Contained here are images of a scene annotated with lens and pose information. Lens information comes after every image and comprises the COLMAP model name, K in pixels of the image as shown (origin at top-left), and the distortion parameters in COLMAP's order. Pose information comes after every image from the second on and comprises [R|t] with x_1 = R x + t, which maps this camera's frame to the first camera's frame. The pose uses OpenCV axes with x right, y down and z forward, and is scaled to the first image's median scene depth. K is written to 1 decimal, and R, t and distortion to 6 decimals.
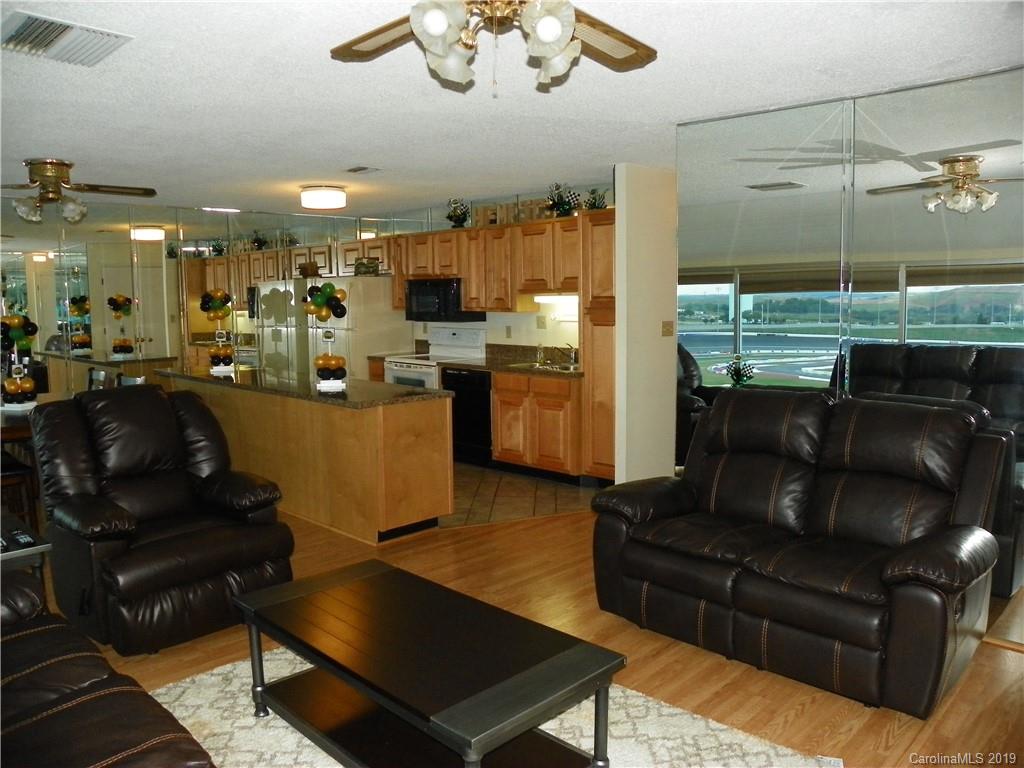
lens RADIAL K [[777.0, 0, 510.6], [0, 777.0, 384.9], [0, 0, 1]] dist [-0.116740, 0.049354]
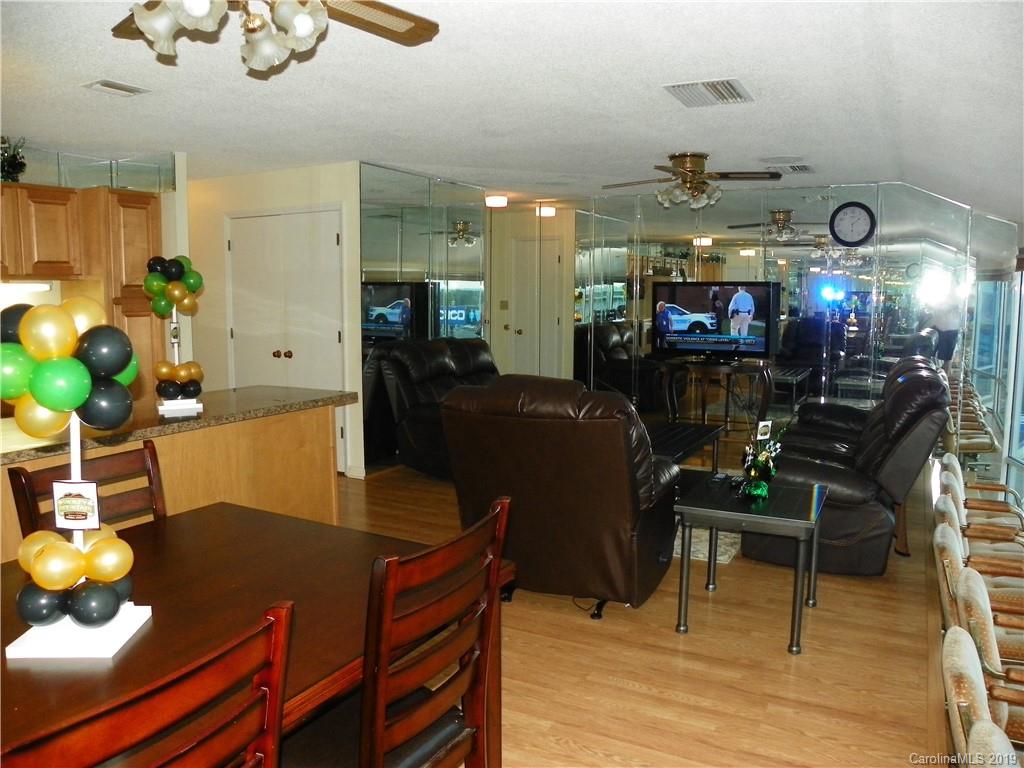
lens RADIAL K [[777.0, 0, 503.1], [0, 777.0, 382.0], [0, 0, 1]] dist [-0.116740, 0.049354]
pose [[-0.246362, -0.100359, 0.963968, -0.759640], [0.109799, 0.985331, 0.130644, -0.062425], [-0.962938, 0.138028, -0.231729, 0.706416]]
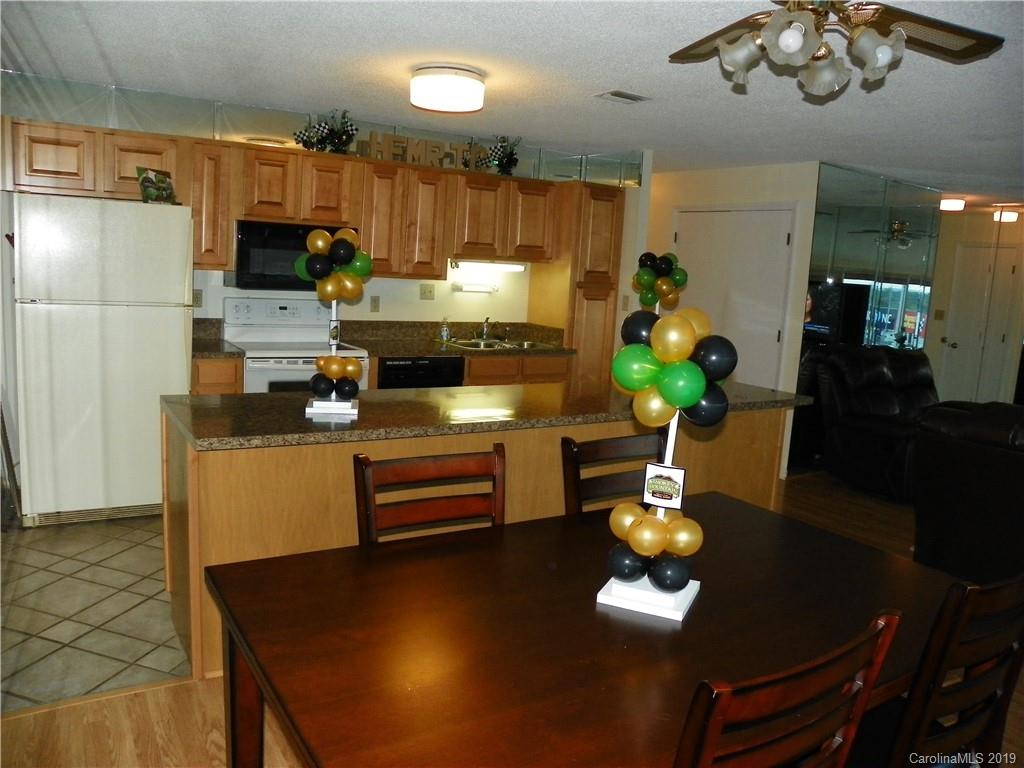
lens RADIAL K [[777.0, 0, 508.9], [0, 777.0, 384.9], [0, 0, 1]] dist [-0.116740, 0.049354]
pose [[0.219675, -0.126390, 0.967351, -0.783039], [0.047984, 0.991772, 0.118684, -0.080072], [-0.974392, 0.020345, 0.223933, 0.773272]]
